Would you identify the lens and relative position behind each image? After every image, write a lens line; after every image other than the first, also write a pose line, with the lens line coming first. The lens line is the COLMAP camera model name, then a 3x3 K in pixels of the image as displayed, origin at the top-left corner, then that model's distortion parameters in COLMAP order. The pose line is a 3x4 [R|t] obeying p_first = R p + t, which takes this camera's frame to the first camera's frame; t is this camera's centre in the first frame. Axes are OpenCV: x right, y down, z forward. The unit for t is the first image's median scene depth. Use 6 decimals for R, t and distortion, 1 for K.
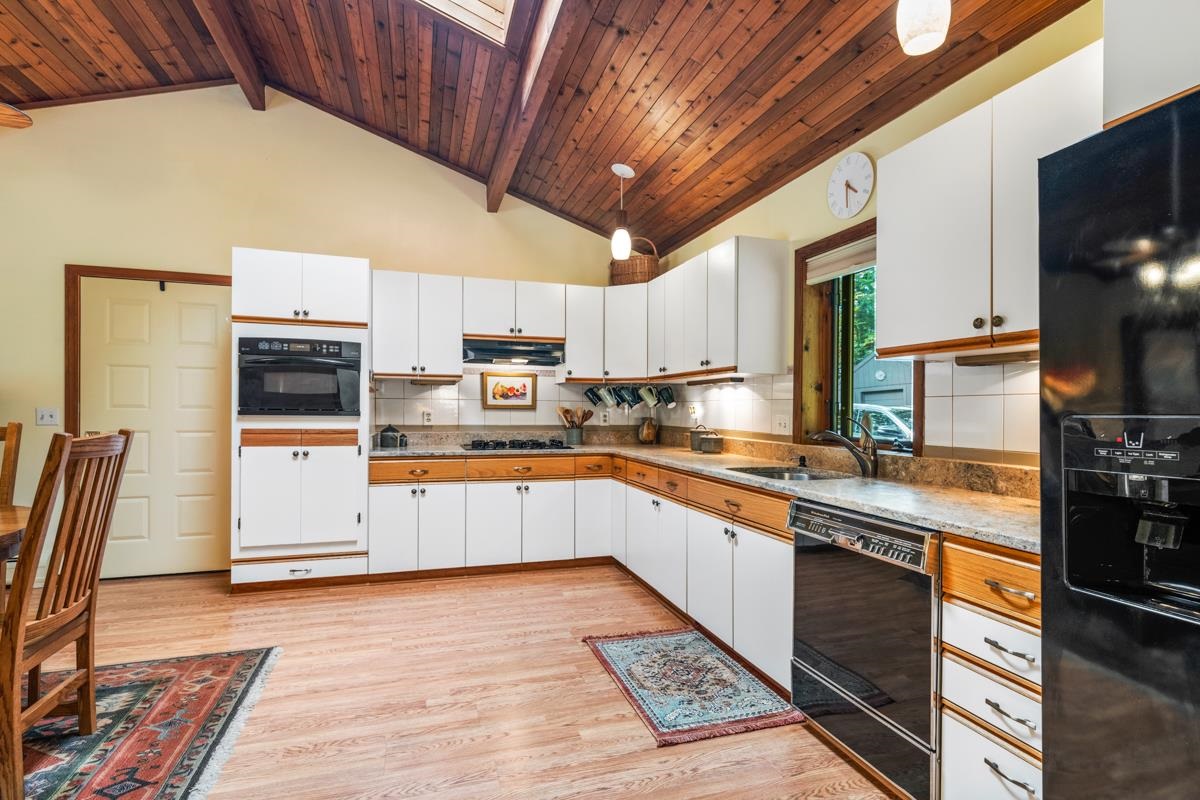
lens RADIAL K [[571.6, 0, 620.6], [0, 571.6, 405.8], [0, 0, 1]] dist [-0.000939, -0.000095]
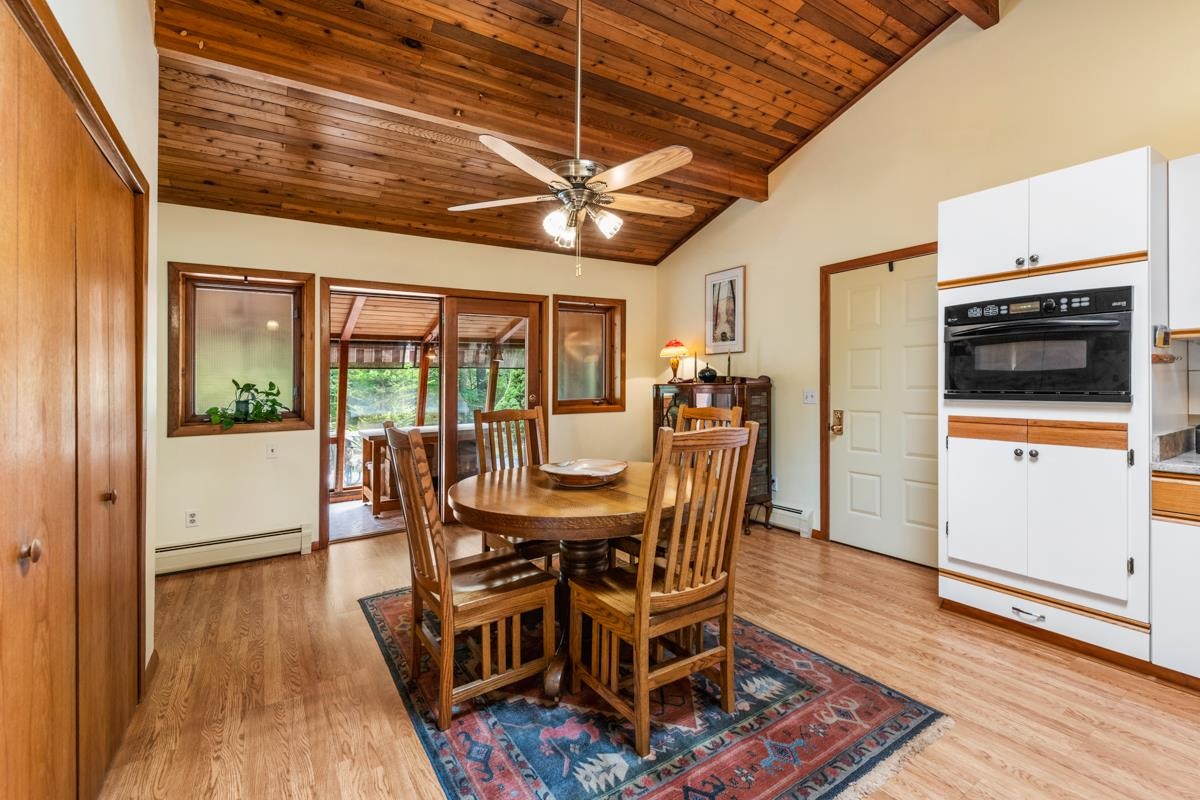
lens RADIAL K [[520.1, 0, 598.5], [0, 520.1, 385.8], [0, 0, 1]] dist [0.000820, -0.000772]
pose [[0.214336, -0.003024, -0.976755, -0.028210], [0.024260, 0.999703, 0.002228, -0.017496], [0.976459, -0.024173, 0.214345, 0.336016]]
